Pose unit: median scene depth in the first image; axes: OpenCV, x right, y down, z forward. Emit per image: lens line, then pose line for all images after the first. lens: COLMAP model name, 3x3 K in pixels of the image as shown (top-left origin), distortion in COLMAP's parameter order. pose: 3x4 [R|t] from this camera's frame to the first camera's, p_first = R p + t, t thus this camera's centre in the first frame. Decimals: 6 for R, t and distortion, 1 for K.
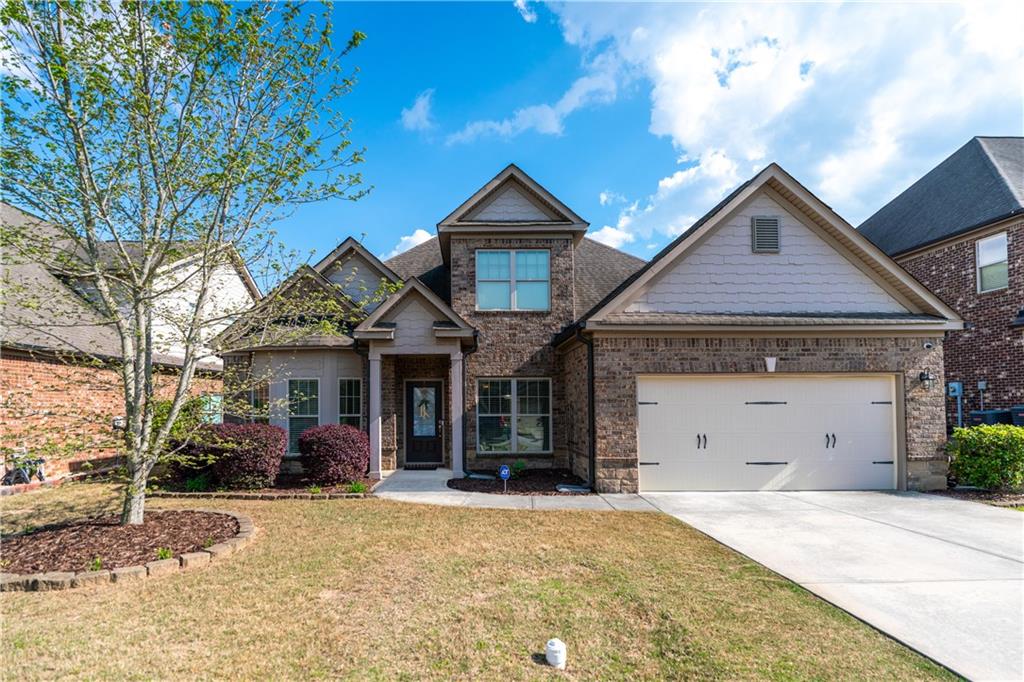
lens RADIAL K [[561.6, 0, 521.9], [0, 561.6, 375.5], [0, 0, 1]] dist [-0.005388, -0.001914]
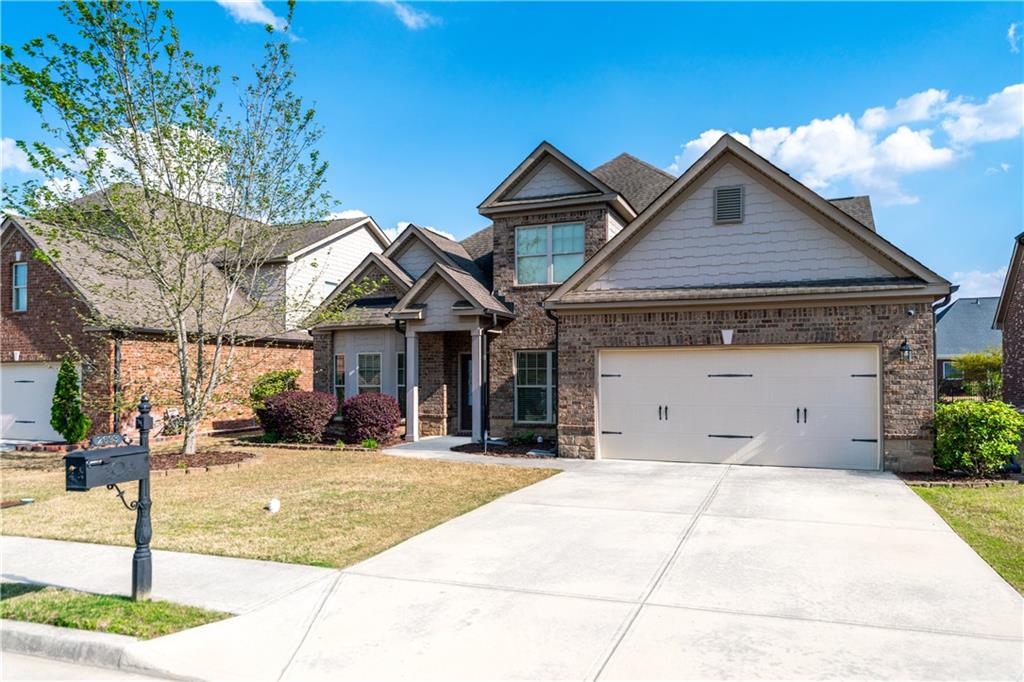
lens RADIAL K [[707.5, 0, 512.7], [0, 707.5, 341.9], [0, 0, 1]] dist [0.012992, 0.005042]
pose [[0.928064, -0.016212, -0.372068, 0.551353], [0.018413, 0.999828, 0.002363, -0.020512], [0.371966, -0.009044, 0.928202, -0.305678]]
